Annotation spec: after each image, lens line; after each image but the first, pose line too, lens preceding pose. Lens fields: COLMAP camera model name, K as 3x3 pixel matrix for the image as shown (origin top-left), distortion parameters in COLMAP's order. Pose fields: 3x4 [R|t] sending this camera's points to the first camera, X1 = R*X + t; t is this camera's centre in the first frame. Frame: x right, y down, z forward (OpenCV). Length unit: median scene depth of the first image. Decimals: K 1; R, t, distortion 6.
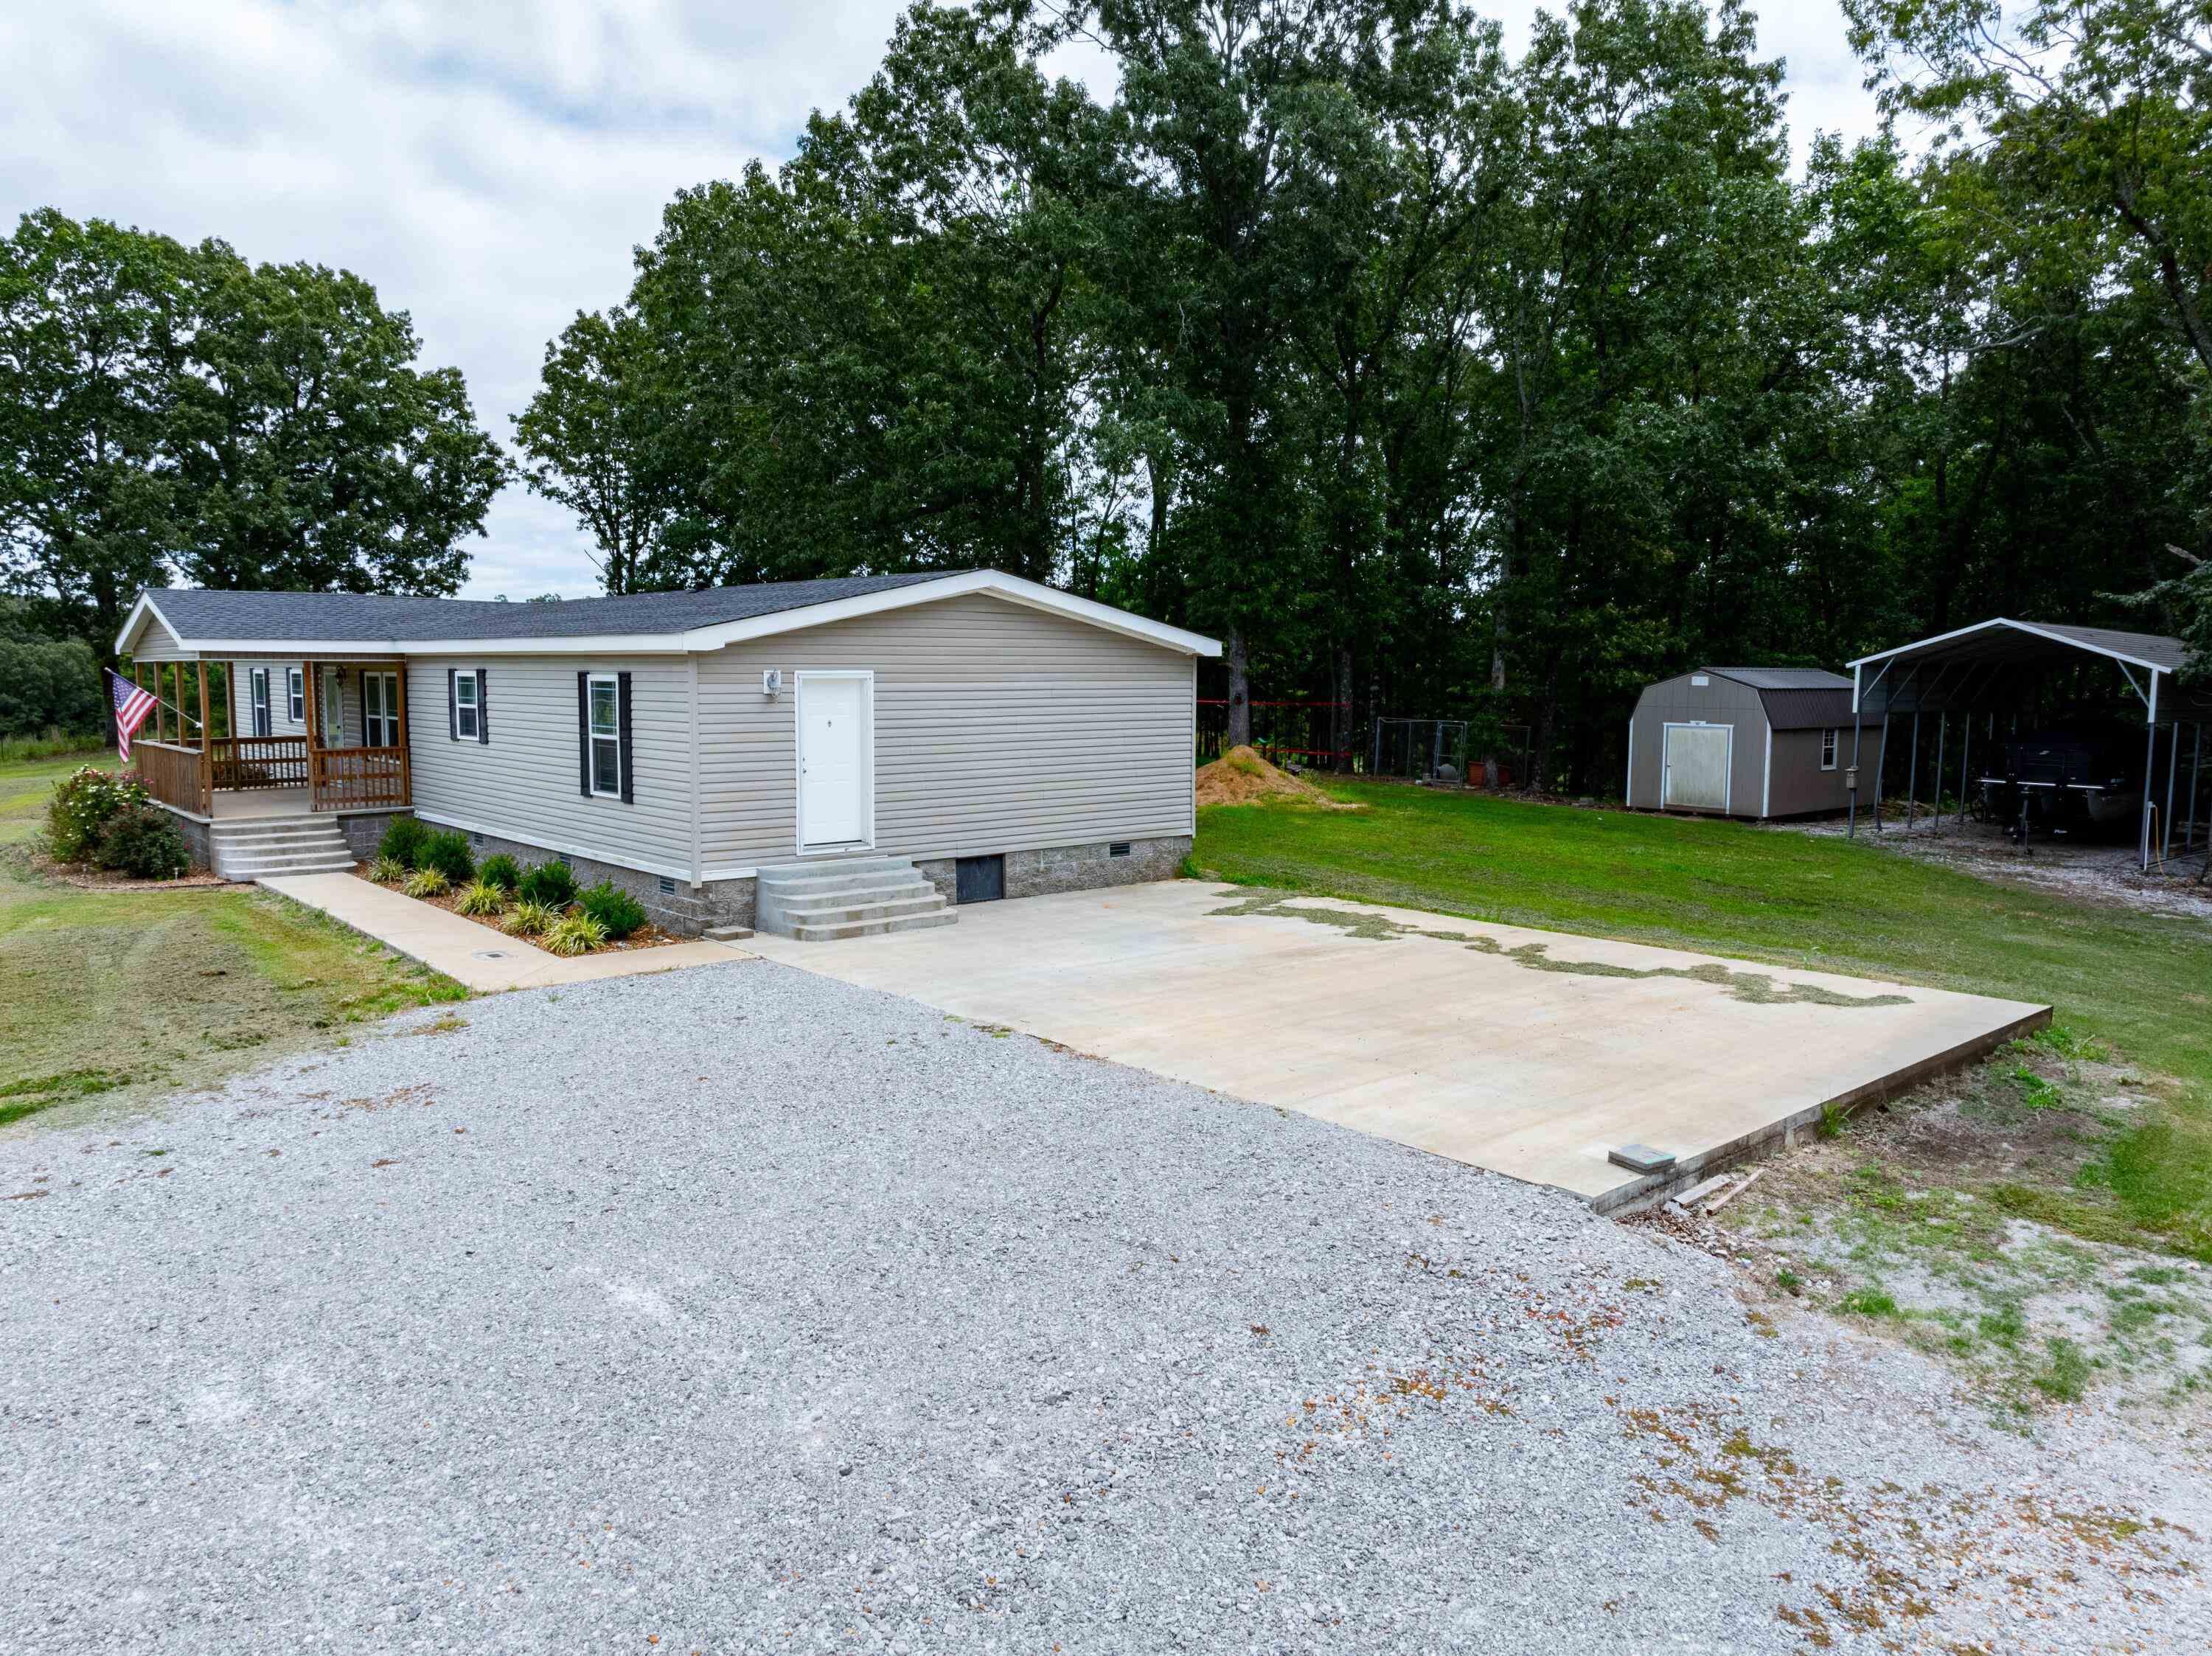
lens RADIAL K [[1561.2, 0, 1106.0], [0, 1561.2, 828.0], [0, 0, 1]] dist [-0.039537, 0.004622]
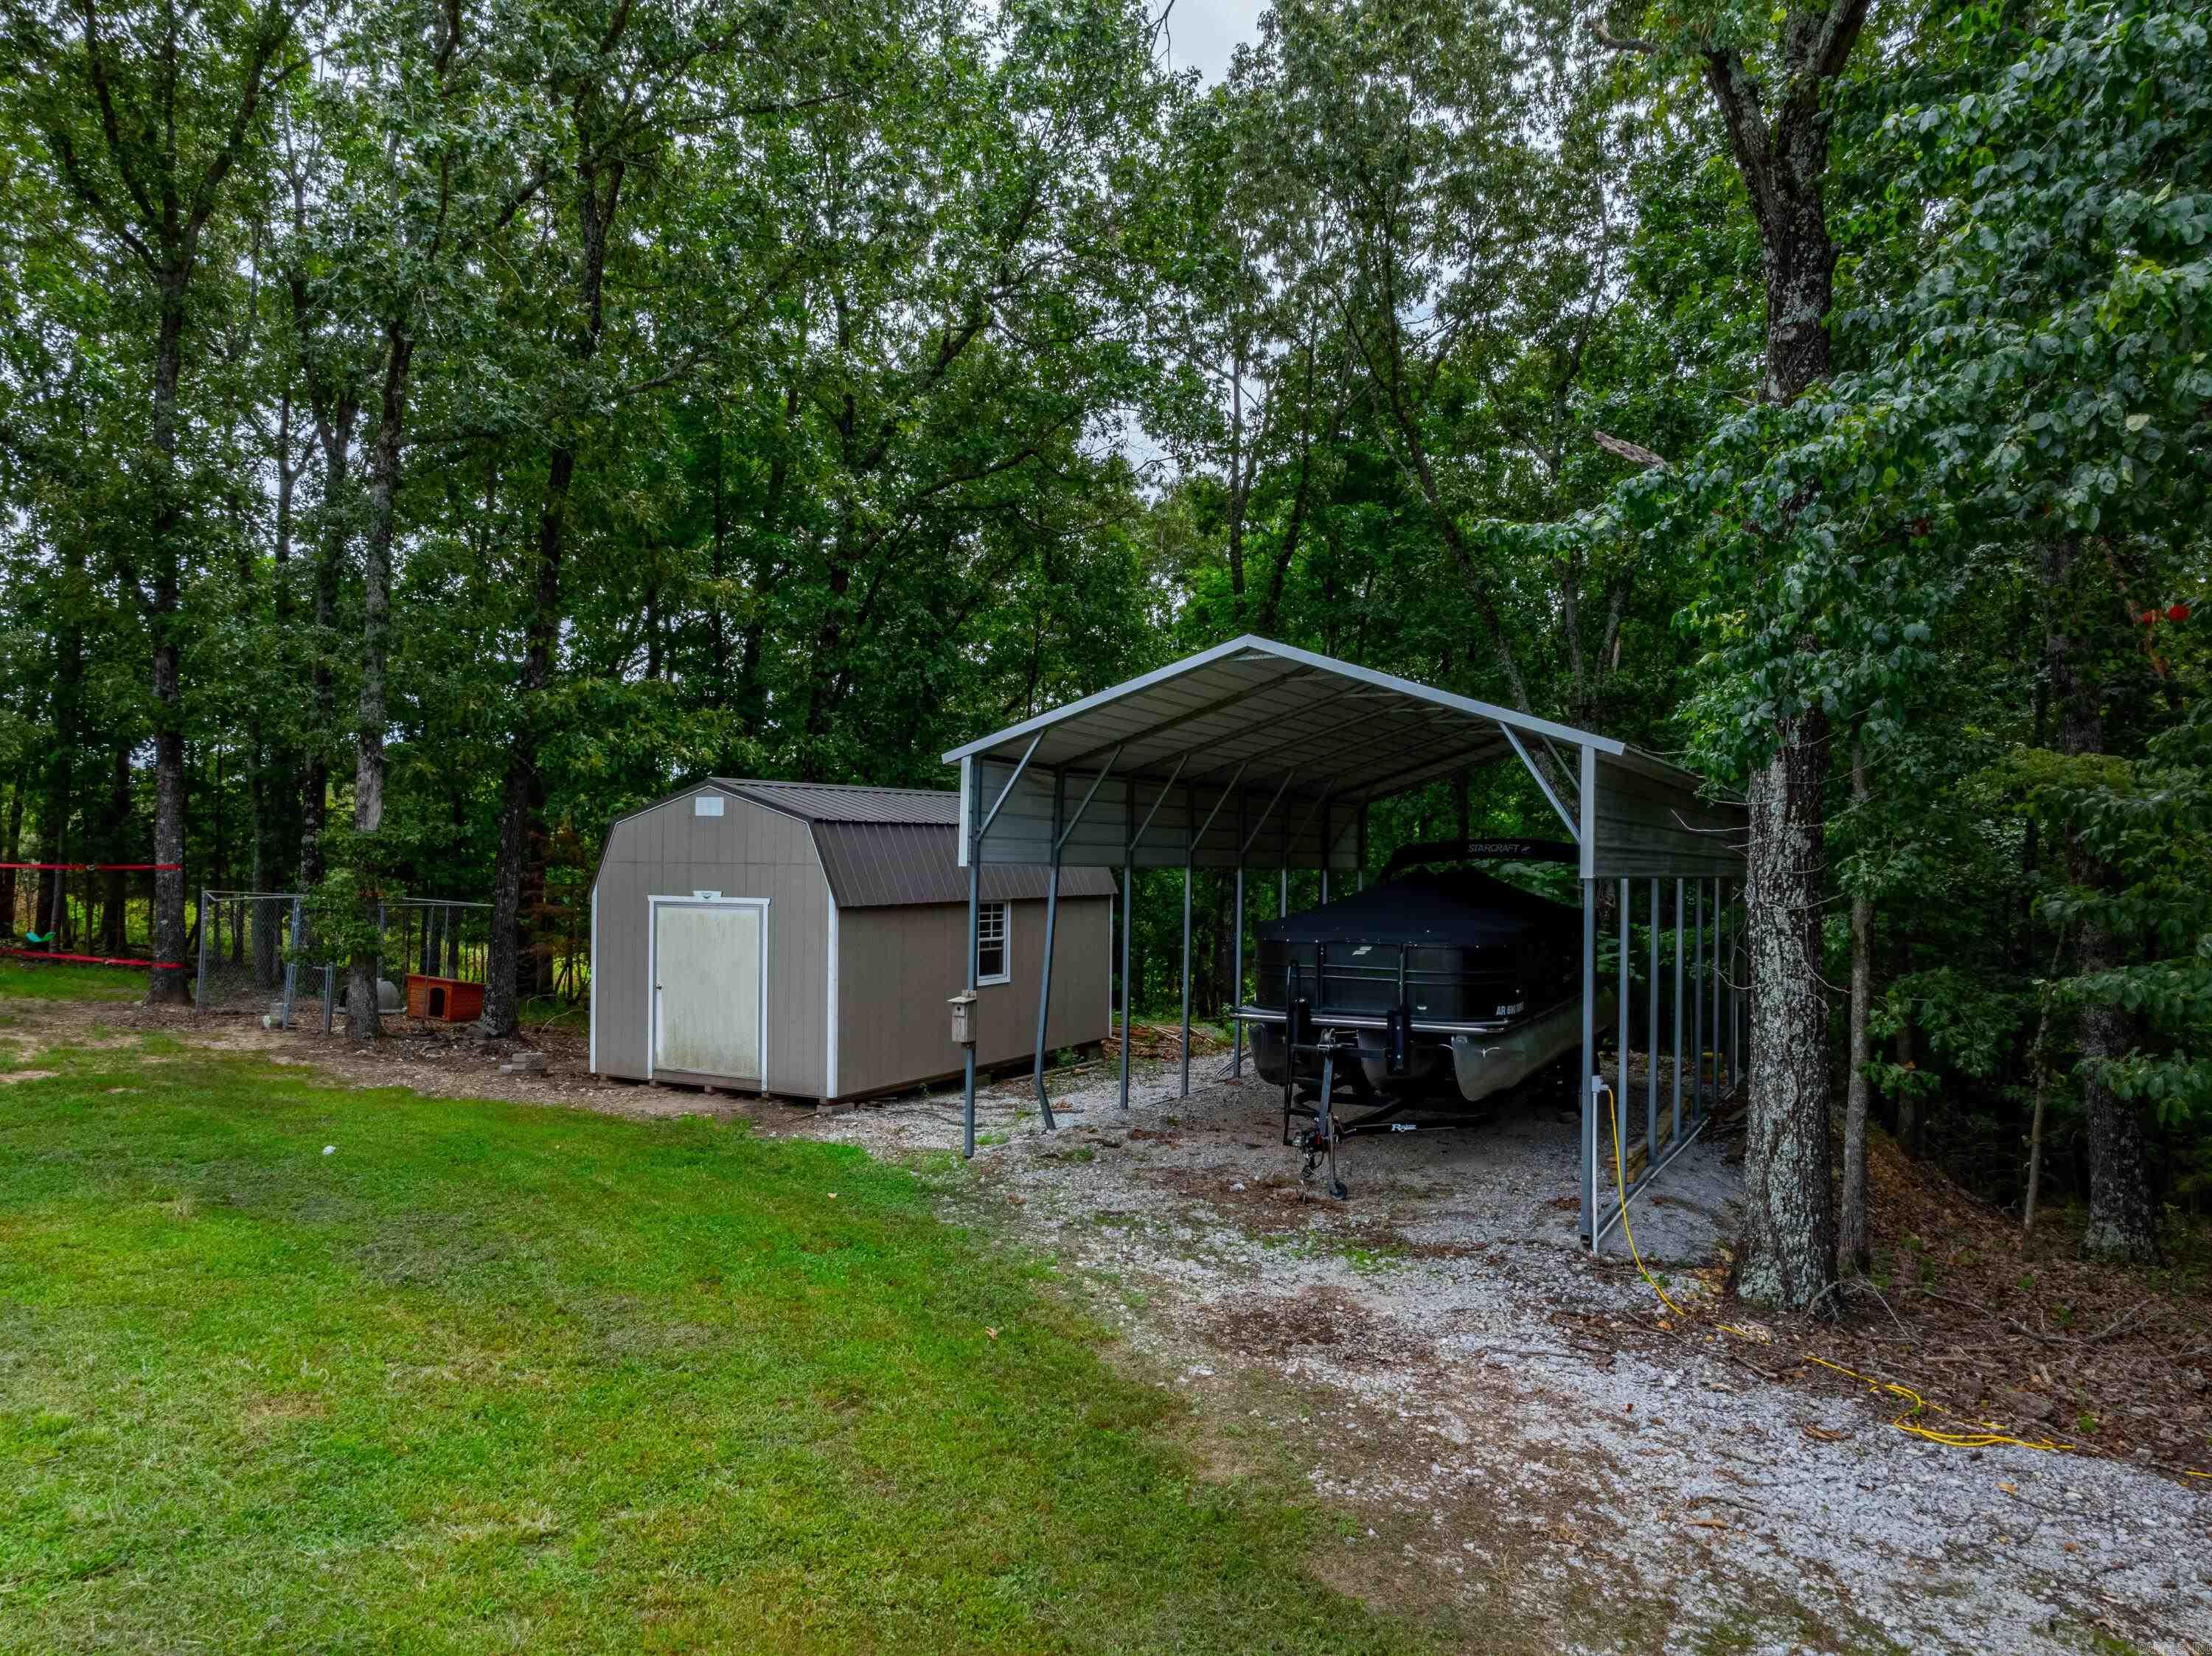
lens RADIAL K [[1568.2, 0, 1106.9], [0, 1568.2, 815.8], [0, 0, 1]] dist [-0.066875, 0.046995]
pose [[0.933863, 0.007909, 0.357543, 0.474657], [0.035134, 0.992890, -0.113729, -0.049029], [-0.355900, 0.118769, 0.926946, 0.753164]]
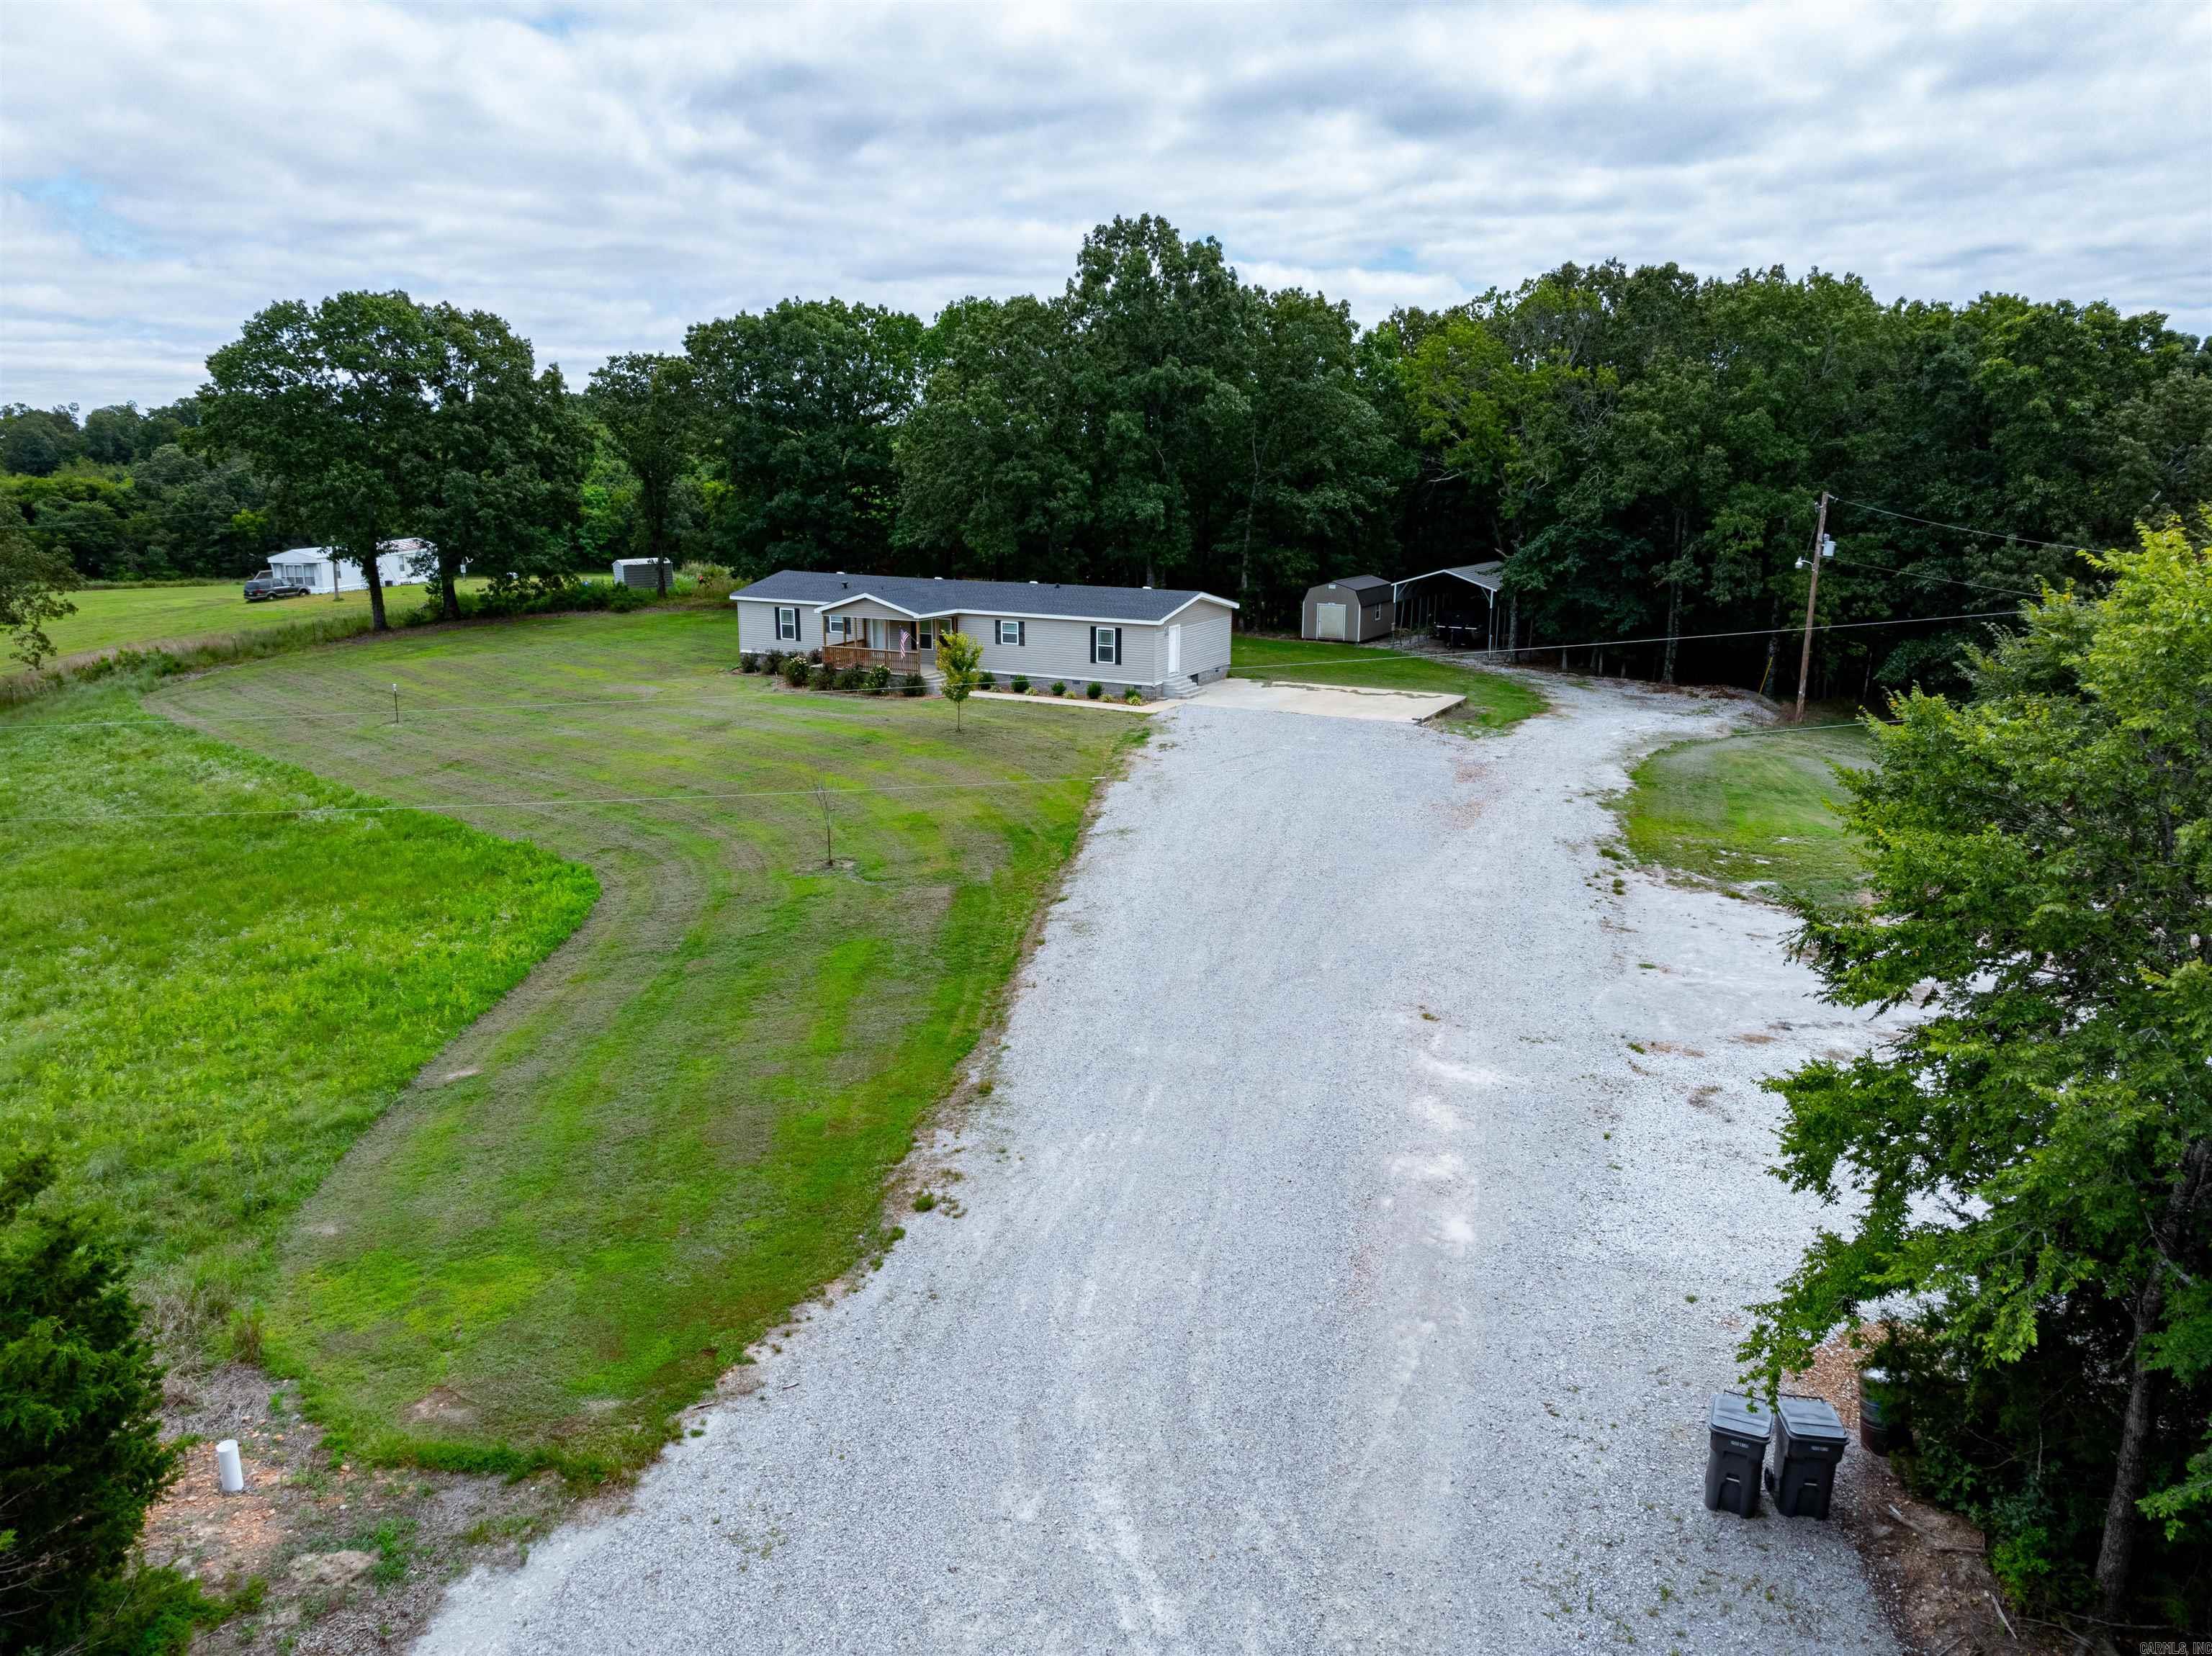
lens RADIAL K [[1539.2, 0, 1107.7], [0, 1539.2, 853.2], [0, 0, 1]] dist [-0.027150, 0.004731]
pose [[0.938742, -0.091624, 0.332219, -1.174223], [0.039868, 0.986410, 0.159392, -0.116597], [-0.342308, -0.136383, 0.929637, -1.766655]]
